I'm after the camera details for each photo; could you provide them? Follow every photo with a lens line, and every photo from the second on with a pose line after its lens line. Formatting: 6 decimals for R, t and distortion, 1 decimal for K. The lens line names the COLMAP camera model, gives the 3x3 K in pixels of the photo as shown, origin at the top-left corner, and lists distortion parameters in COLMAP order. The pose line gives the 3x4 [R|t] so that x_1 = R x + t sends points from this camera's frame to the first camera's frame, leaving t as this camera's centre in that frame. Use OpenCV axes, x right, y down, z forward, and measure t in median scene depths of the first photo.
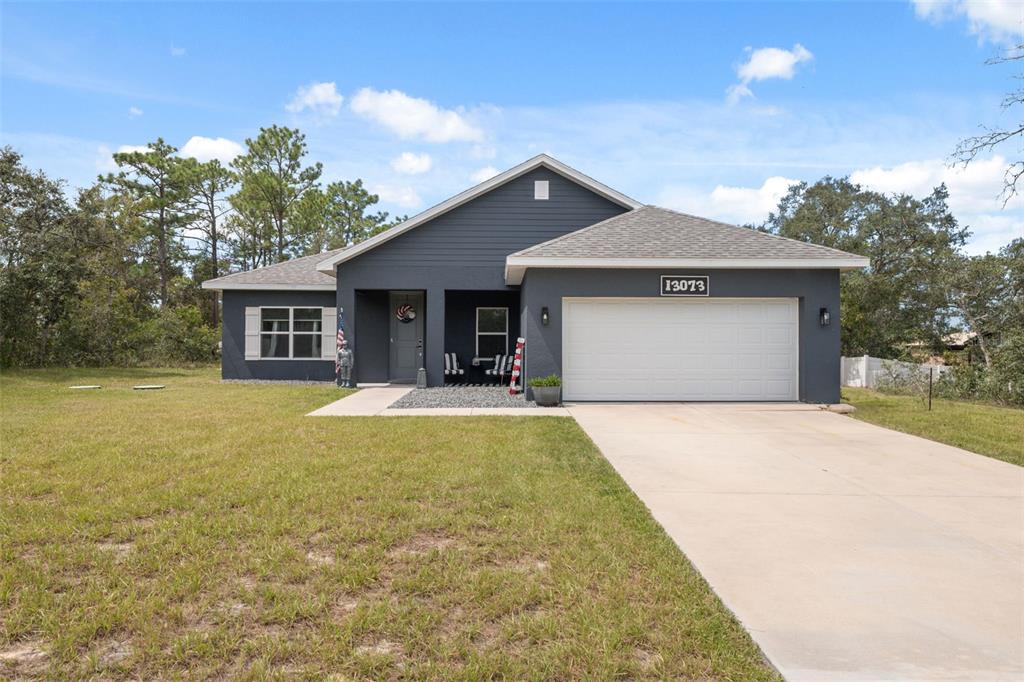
lens RADIAL K [[679.1, 0, 516.1], [0, 679.1, 339.2], [0, 0, 1]] dist [-0.000029, -0.000313]
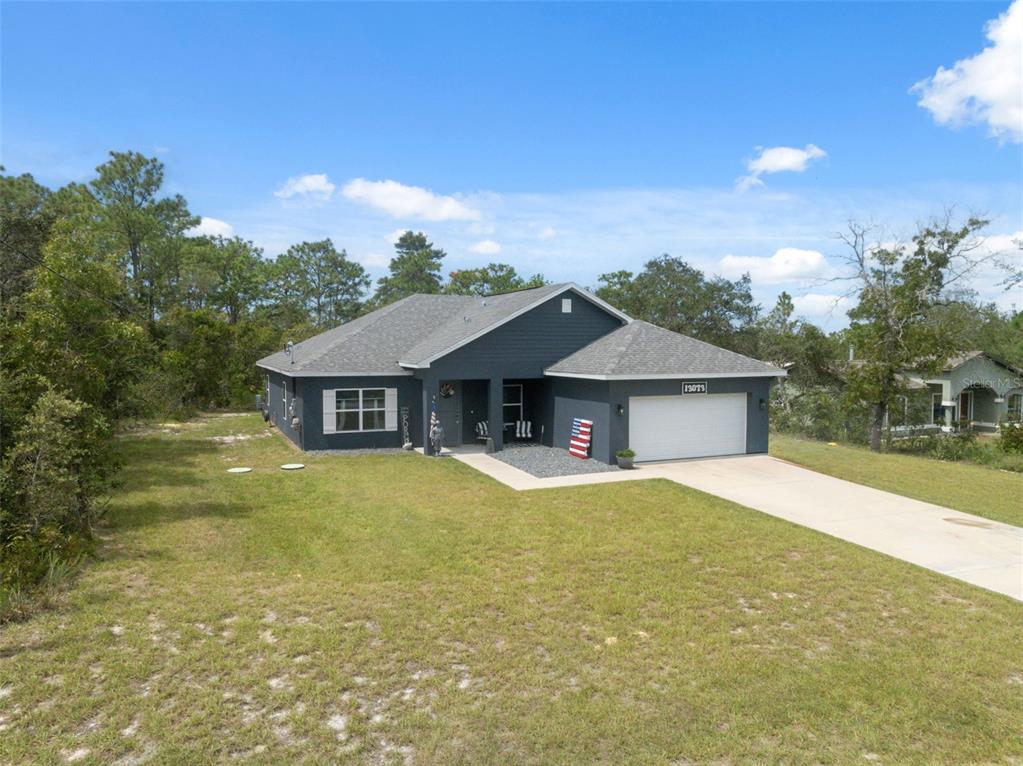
lens RADIAL K [[722.7, 0, 507.4], [0, 722.7, 381.2], [0, 0, 1]] dist [-0.018952, -0.027245]
pose [[0.929132, -0.021052, 0.369148, -0.563207], [-0.001851, 0.998100, 0.061580, -0.141160], [-0.369744, -0.057899, 0.927328, -0.300289]]
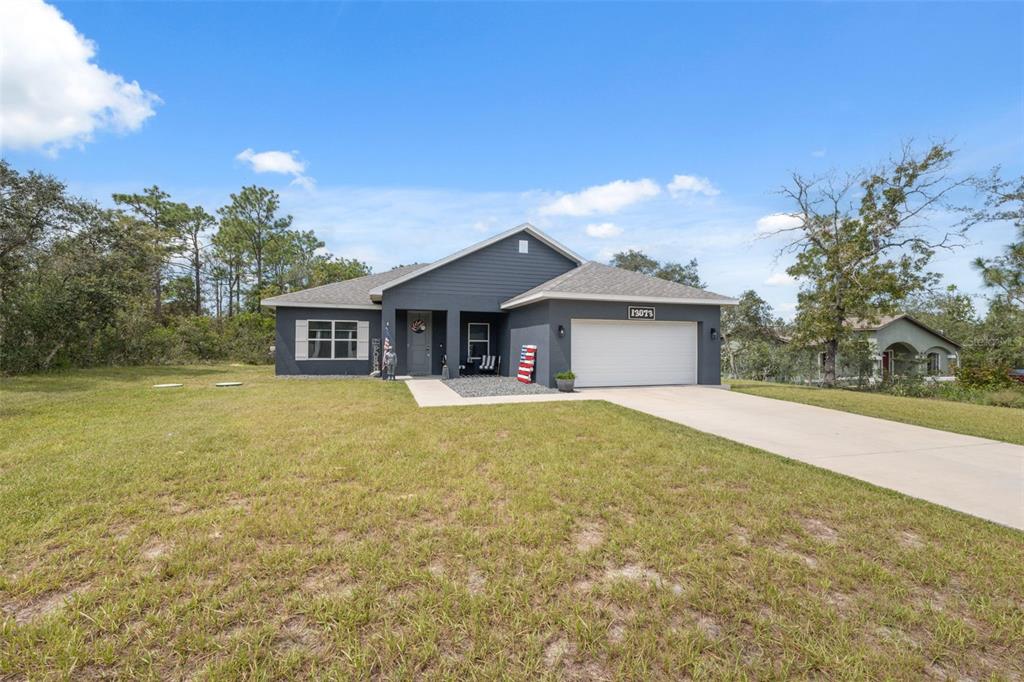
lens RADIAL K [[416.3, 0, 512.0], [0, 416.3, 341.0], [0, 0, 1]] dist [0.001571, 0.000226]
pose [[0.959244, 0.004875, 0.282537, -0.223489], [-0.005110, 0.999987, 0.000096, -0.008716], [-0.282533, -0.001536, 0.959256, 0.107881]]
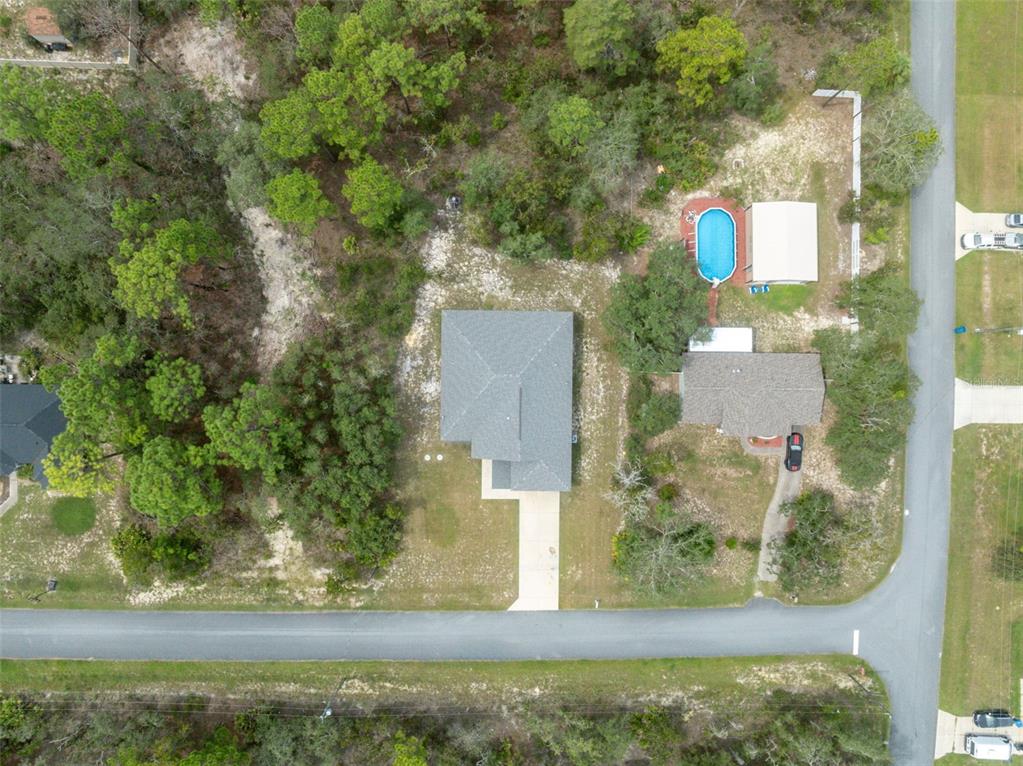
lens RADIAL K [[722.7, 0, 507.4], [0, 722.7, 381.2], [0, 0, 1]] dist [-0.018952, -0.027245]
pose [[0.999382, 0.034019, 0.008864, -0.092113], [-0.008678, -0.005625, 0.999947, -4.506541], [0.034067, -0.999405, -0.005326, 1.374971]]
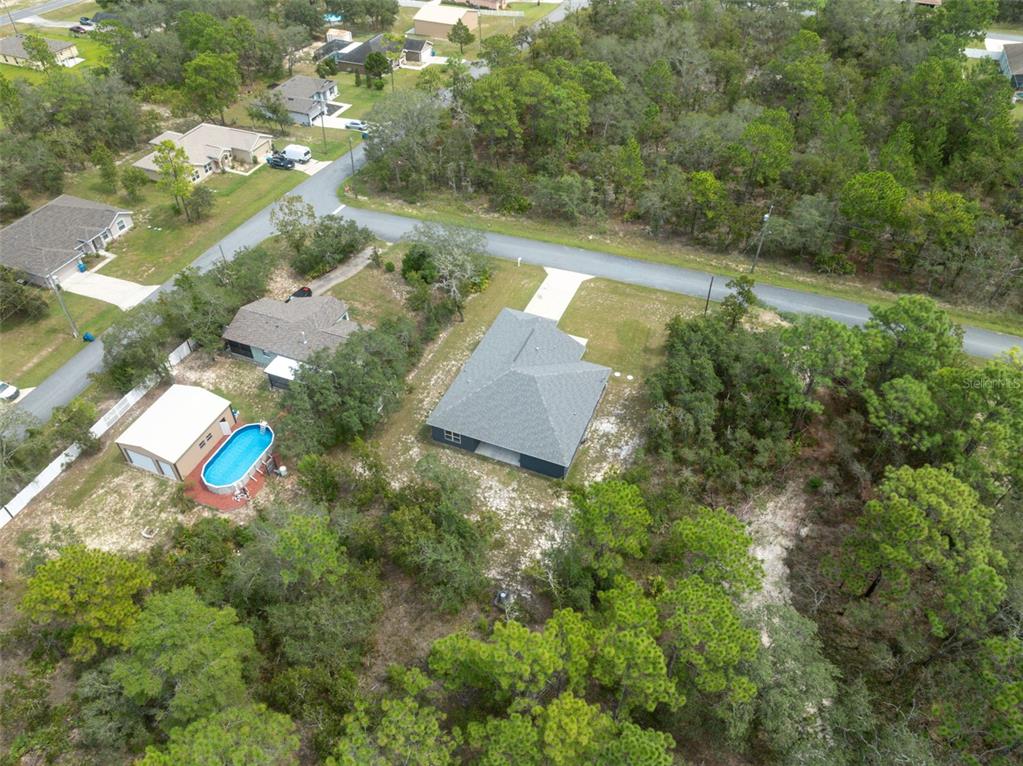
lens RADIAL K [[722.7, 0, 507.4], [0, 722.7, 381.2], [0, 0, 1]] dist [-0.018952, -0.027245]
pose [[-0.916316, -0.273283, 0.292712, -1.142315], [-0.002316, 0.734554, 0.678546, -2.875733], [-0.400448, 0.621085, -0.673717, 4.090263]]
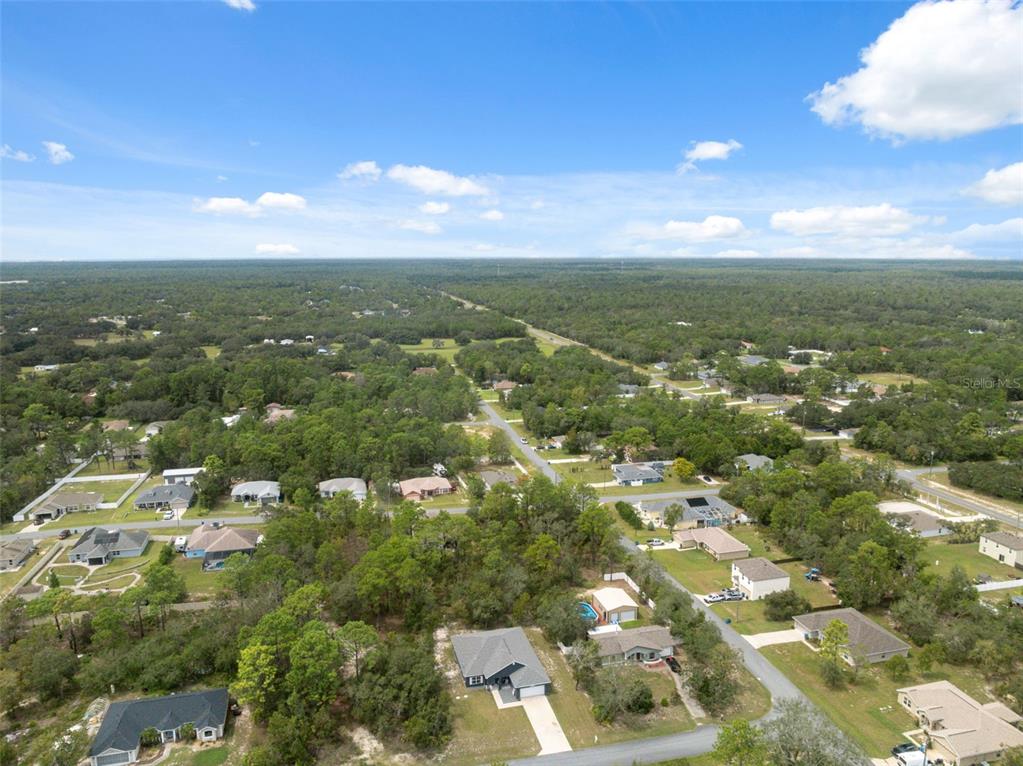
lens RADIAL K [[722.7, 0, 507.4], [0, 722.7, 381.2], [0, 0, 1]] dist [-0.018952, -0.027245]
pose [[0.972939, -0.042519, 0.227116, -1.537703], [0.000651, 0.983424, 0.181320, -4.268388], [-0.231061, -0.176265, 0.956839, -5.456347]]
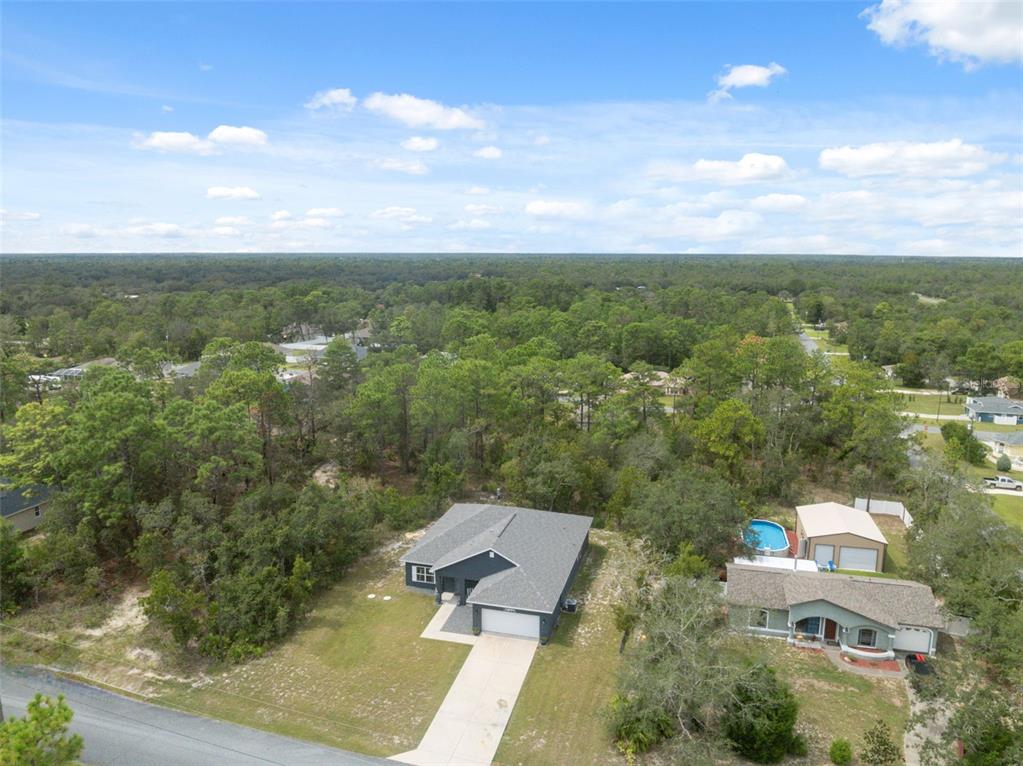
lens RADIAL K [[722.7, 0, 507.4], [0, 722.7, 381.2], [0, 0, 1]] dist [-0.018952, -0.027245]
pose [[0.958627, 0.052923, -0.279703, 0.955566], [-0.000262, 0.982730, 0.185043, -1.549344], [0.284666, -0.177314, 0.942086, -1.961206]]
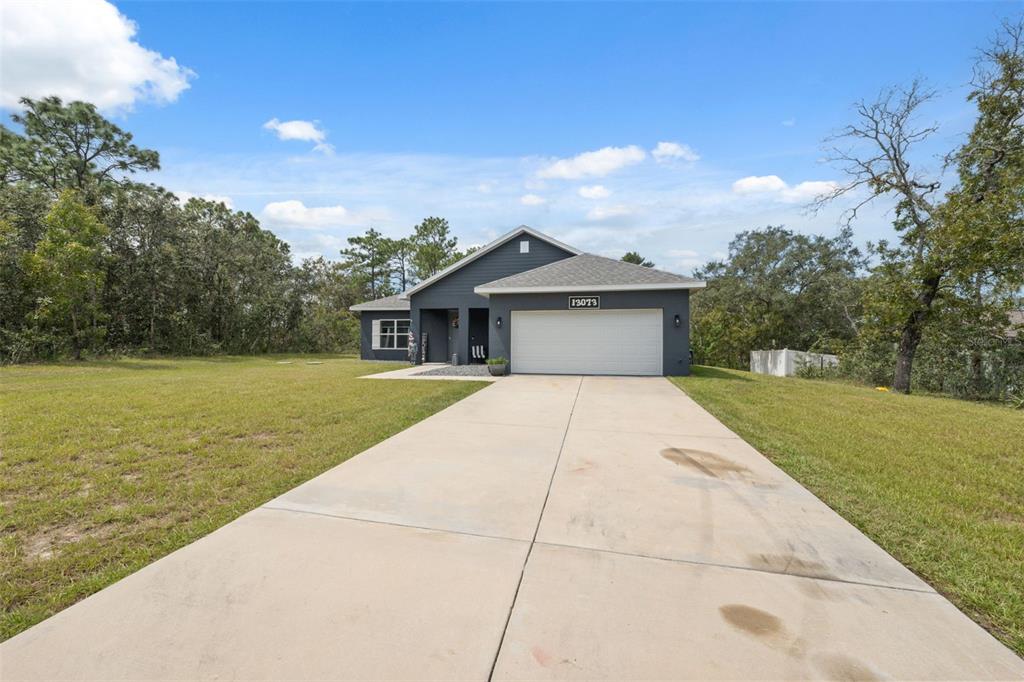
lens RADIAL K [[416.3, 0, 512.0], [0, 416.3, 341.0], [0, 0, 1]] dist [0.001571, 0.000226]
pose [[0.973881, -0.001570, -0.227053, 0.215499], [0.002192, 0.999994, 0.002491, 0.006656], [0.227048, -0.002923, 0.973879, 0.002501]]
